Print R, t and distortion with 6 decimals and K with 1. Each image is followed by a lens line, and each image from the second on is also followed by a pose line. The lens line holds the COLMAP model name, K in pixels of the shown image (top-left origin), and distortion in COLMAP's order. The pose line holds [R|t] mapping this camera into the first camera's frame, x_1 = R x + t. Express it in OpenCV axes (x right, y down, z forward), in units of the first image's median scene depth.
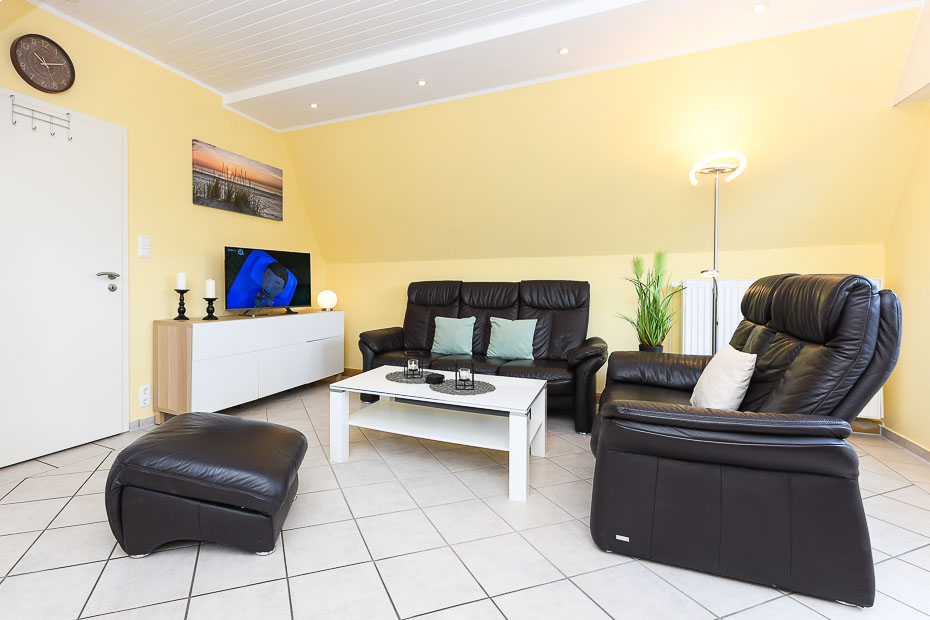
lens RADIAL K [[438.7, 0, 395.9], [0, 438.7, 293.8], [0, 0, 1]] dist [0.001096, 0.000056]
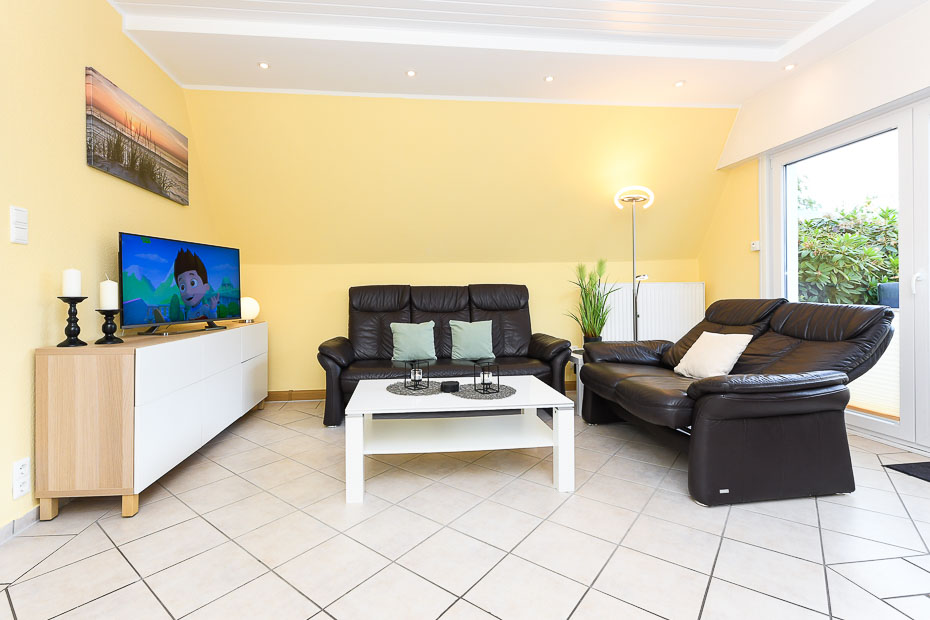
lens RADIAL K [[430.2, 0, 442.1], [0, 430.2, 294.5], [0, 0, 1]] dist [-0.002315, -0.000345]
pose [[0.844873, -0.012023, 0.534832, -0.342453], [0.020349, 0.999746, -0.009670, 0.002454], [-0.534579, 0.019053, 0.844903, 0.176443]]
